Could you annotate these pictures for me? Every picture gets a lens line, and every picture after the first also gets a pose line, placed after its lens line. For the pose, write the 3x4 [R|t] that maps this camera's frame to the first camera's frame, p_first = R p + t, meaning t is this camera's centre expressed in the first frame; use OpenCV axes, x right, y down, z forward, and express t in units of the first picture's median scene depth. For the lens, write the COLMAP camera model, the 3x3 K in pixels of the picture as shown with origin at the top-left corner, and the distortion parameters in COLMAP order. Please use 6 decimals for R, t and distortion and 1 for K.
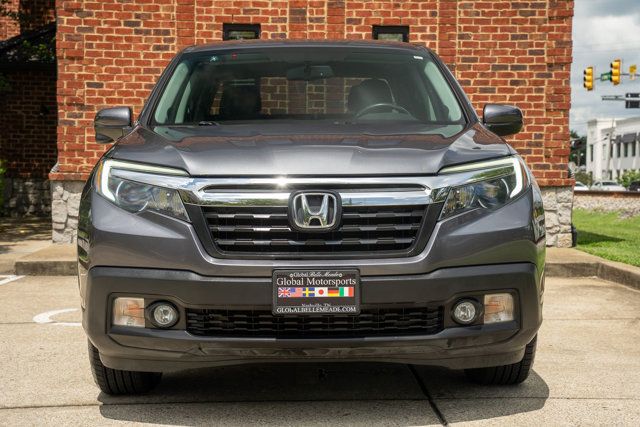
lens RADIAL K [[999.9, 0, 320.0], [0, 999.9, 213.5], [0, 0, 1]] dist [0.174228, 0.064672]
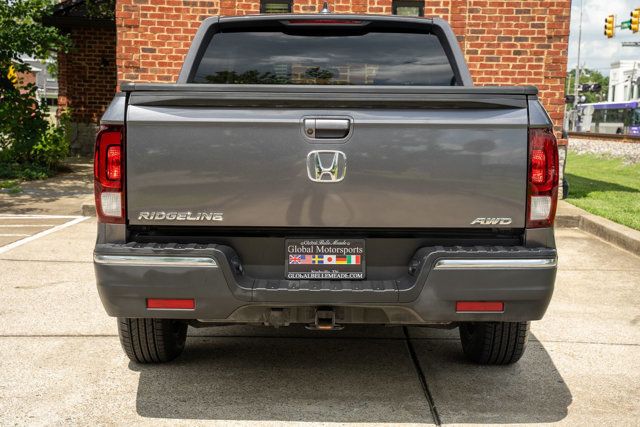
lens RADIAL K [[929.1, 0, 320.0], [0, 929.1, 213.5], [0, 0, 1]] dist [0.139246, 0.101892]
pose [[0.999100, 0.020874, -0.036918, 0.014952], [-0.018135, 0.997164, 0.073044, -0.023118], [0.038338, -0.072309, 0.996645, -0.067685]]
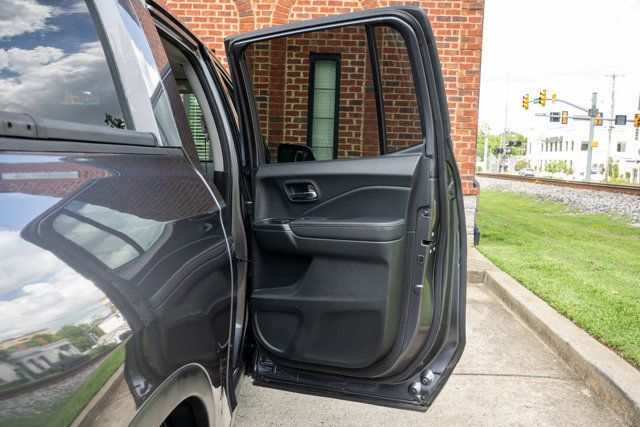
lens RADIAL K [[612.4, 0, 320.0], [0, 612.4, 213.5], [0, 0, 1]] dist [-0.036311, 0.026347]
pose [[0.997136, 0.033851, -0.067631, 0.118090], [-0.029973, 0.997892, 0.057555, -0.040773], [0.069437, -0.055363, 0.996049, 0.281070]]
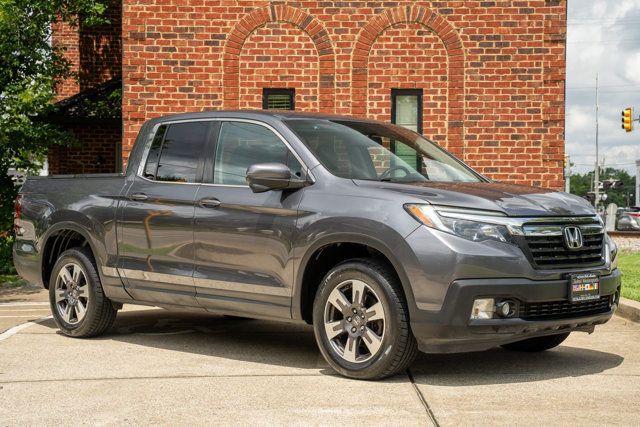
lens RADIAL K [[1036.9, 0, 320.0], [0, 1036.9, 213.5], [0, 0, 1]] dist [0.162985, 0.120829]
pose [[0.999267, -0.003088, -0.038167, 0.015567], [0.001498, 0.999133, -0.041603, 0.006873], [0.038263, 0.041515, 0.998405, -0.195238]]
